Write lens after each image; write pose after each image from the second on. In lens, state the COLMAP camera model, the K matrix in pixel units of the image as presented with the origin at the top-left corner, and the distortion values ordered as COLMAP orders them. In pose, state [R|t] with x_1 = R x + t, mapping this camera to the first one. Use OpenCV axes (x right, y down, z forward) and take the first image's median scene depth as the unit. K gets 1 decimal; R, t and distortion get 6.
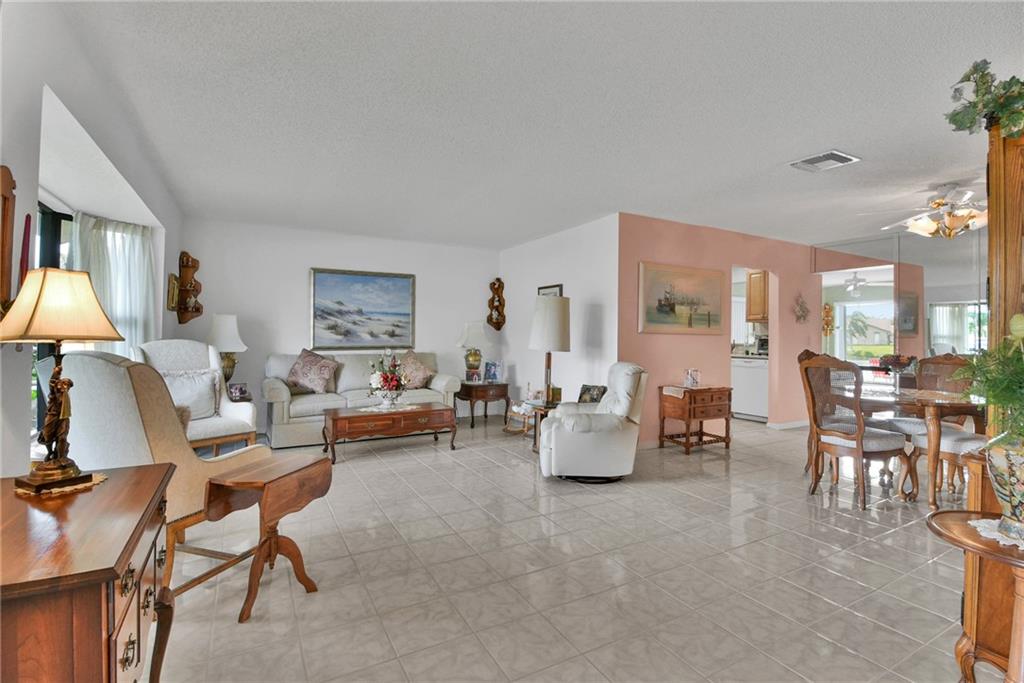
lens RADIAL K [[454.6, 0, 516.7], [0, 454.6, 364.3], [0, 0, 1]] dist [0.001313, -0.015699]
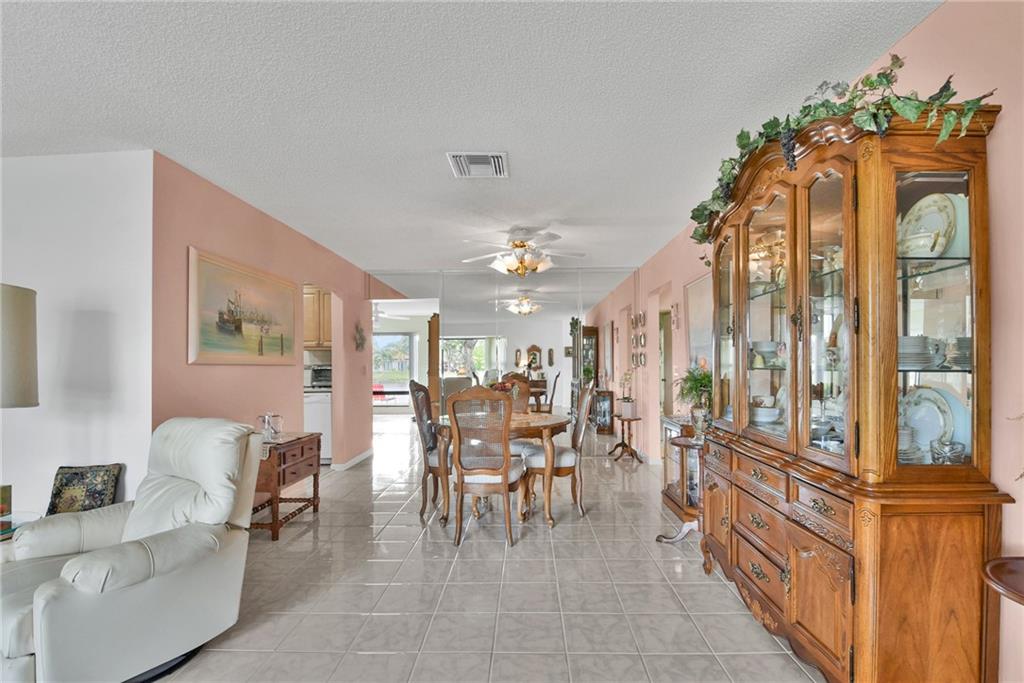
lens RADIAL K [[454.6, 0, 516.7], [0, 454.6, 364.3], [0, 0, 1]] dist [0.001313, -0.015699]
pose [[0.496316, -0.013984, 0.868029, -0.034235], [0.070169, 0.997245, -0.024056, -0.023379], [-0.865301, 0.072848, 0.495930, 0.321040]]
